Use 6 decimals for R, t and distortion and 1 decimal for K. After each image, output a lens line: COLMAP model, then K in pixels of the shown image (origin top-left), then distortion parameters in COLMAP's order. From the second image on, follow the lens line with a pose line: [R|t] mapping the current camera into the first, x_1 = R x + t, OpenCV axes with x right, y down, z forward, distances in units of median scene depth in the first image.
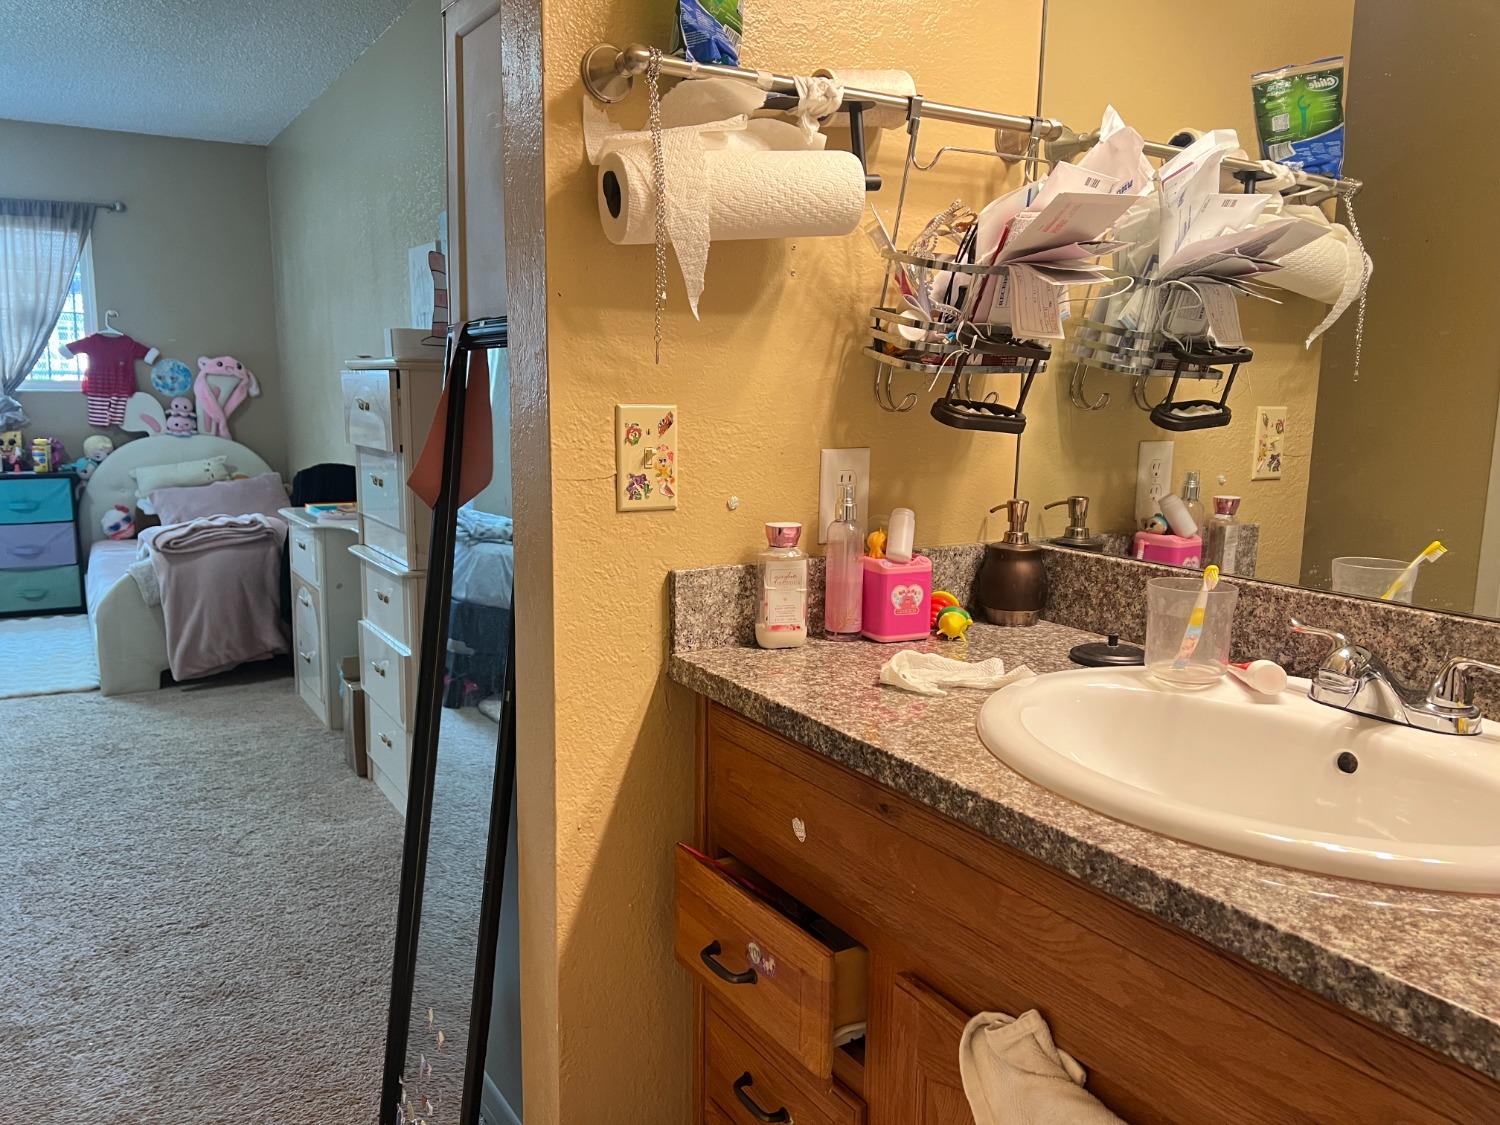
lens RADIAL K [[1190.2, 0, 749.1], [0, 1190.2, 570.0], [0, 0, 1]] dist [0.005914, 0.002445]
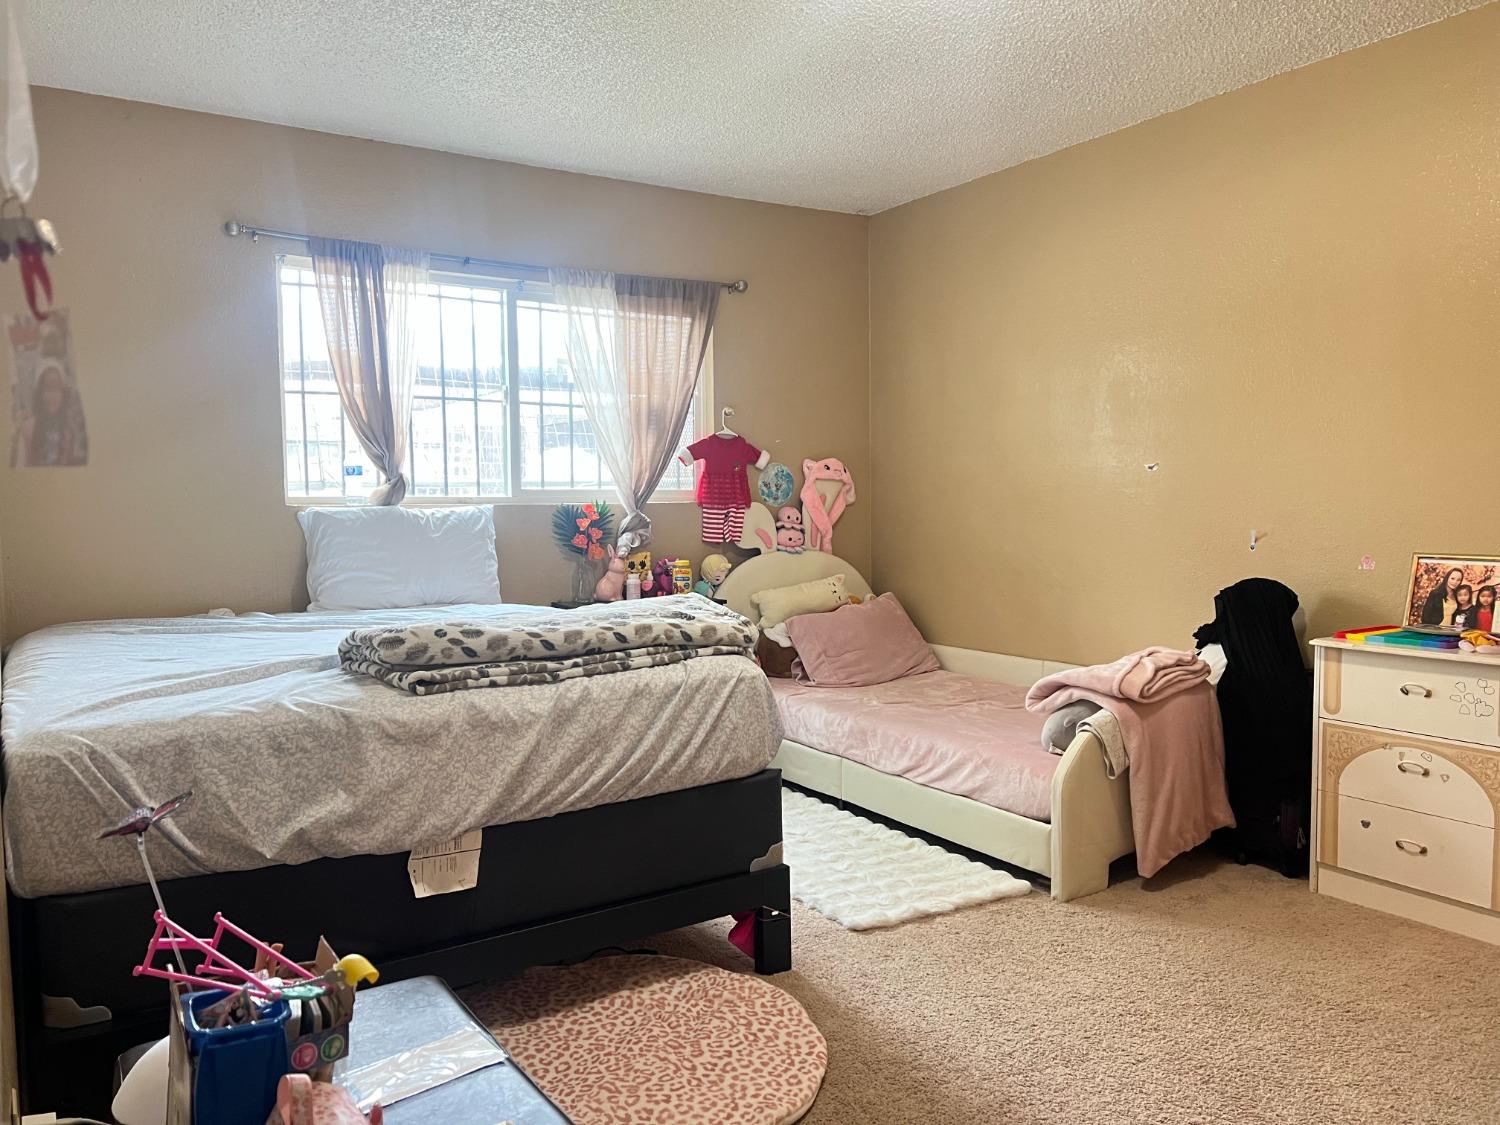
lens RADIAL K [[1118.1, 0, 737.4], [0, 1118.1, 569.3], [0, 0, 1]] dist [0.060704, -0.069091]
pose [[0.998852, -0.030328, 0.037085, -0.557718], [0.033542, 0.995433, -0.089377, -0.031760], [-0.034205, 0.090518, 0.995307, 0.218639]]
